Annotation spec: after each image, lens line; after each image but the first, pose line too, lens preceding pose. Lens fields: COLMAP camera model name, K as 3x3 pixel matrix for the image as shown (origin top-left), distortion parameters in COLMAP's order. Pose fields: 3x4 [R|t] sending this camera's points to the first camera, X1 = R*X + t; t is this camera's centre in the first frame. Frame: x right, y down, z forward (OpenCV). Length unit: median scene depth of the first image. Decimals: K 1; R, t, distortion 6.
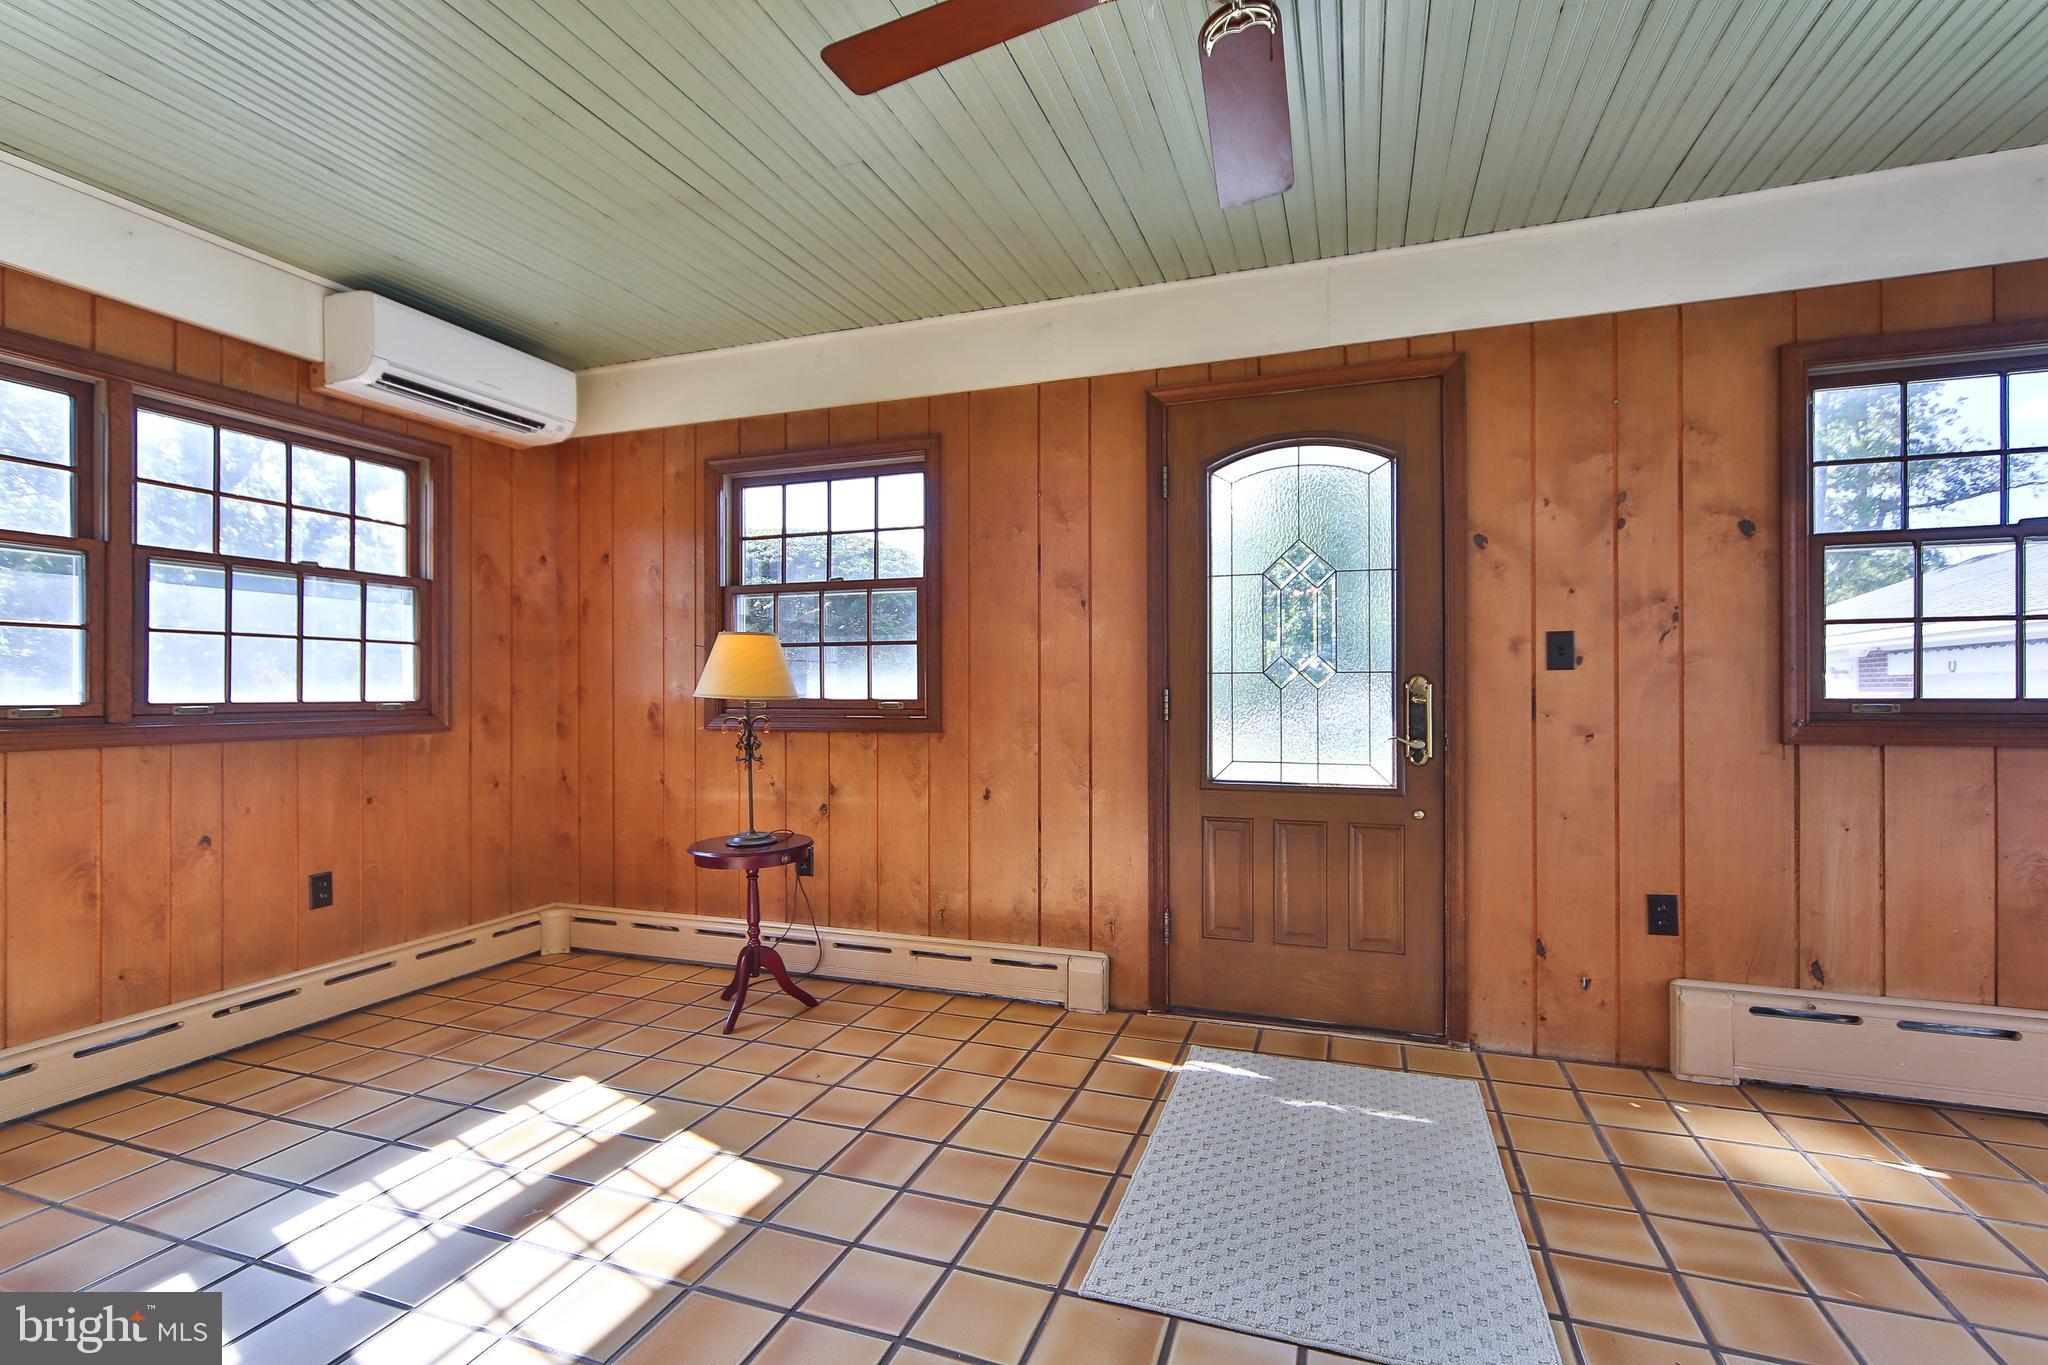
lens RADIAL K [[960.1, 0, 994.2], [0, 960.1, 683.9], [0, 0, 1]] dist [-0.001381, -0.000636]
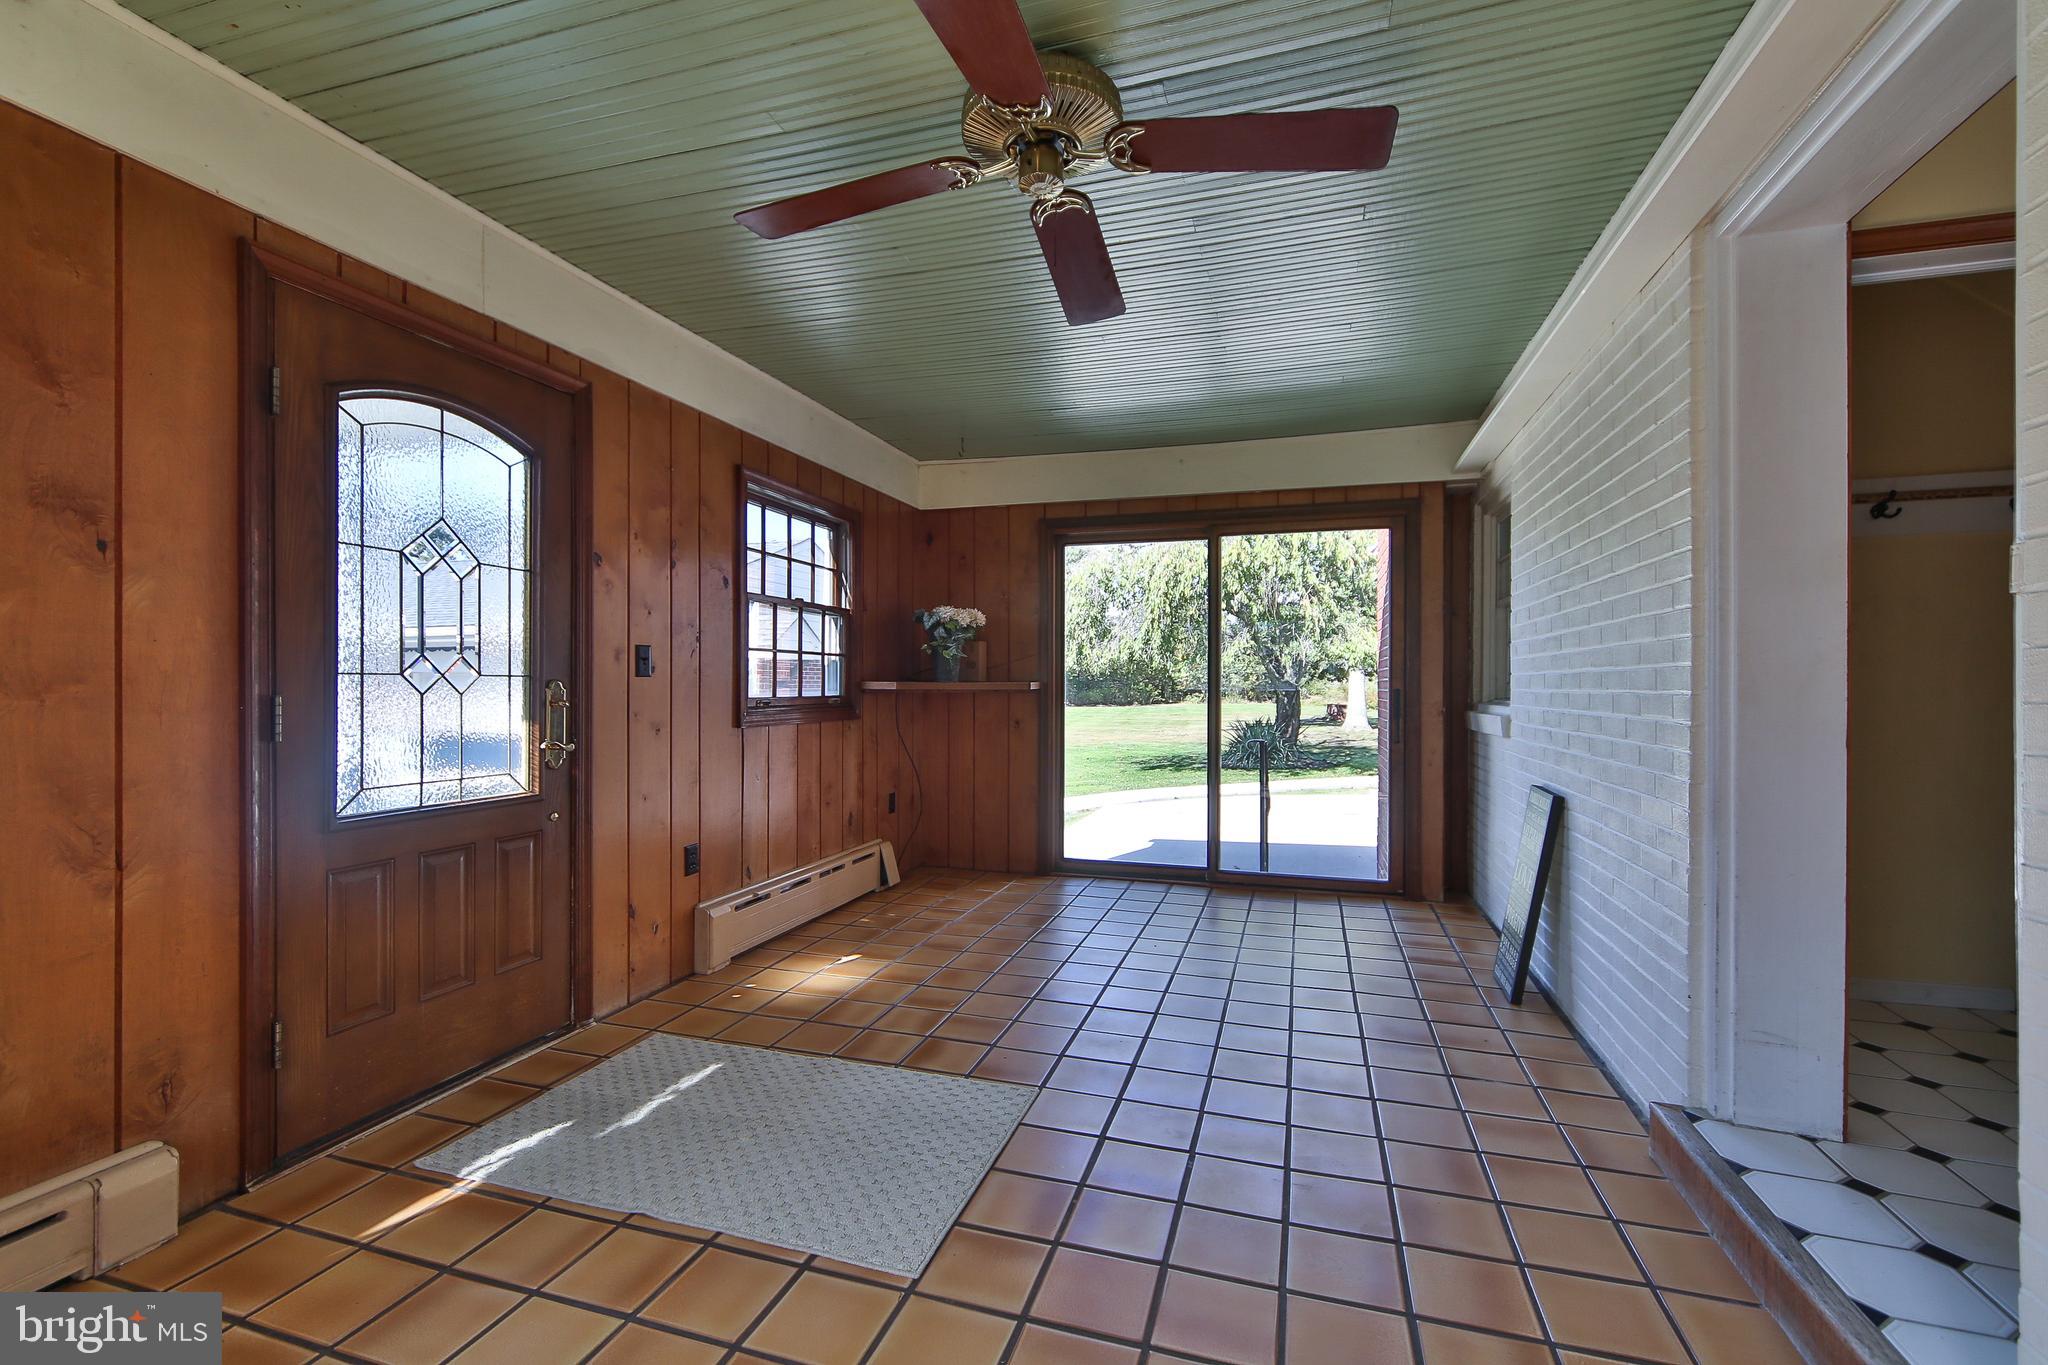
lens RADIAL K [[876.7, 0, 1024.0], [0, 876.7, 682.5], [0, 0, 1]] dist [0.001453, 0.000256]
pose [[-0.054407, 0.004127, 0.998510, -0.538116], [-0.007318, 0.999963, -0.004531, -0.005840], [-0.998492, -0.007553, -0.054375, 0.577616]]
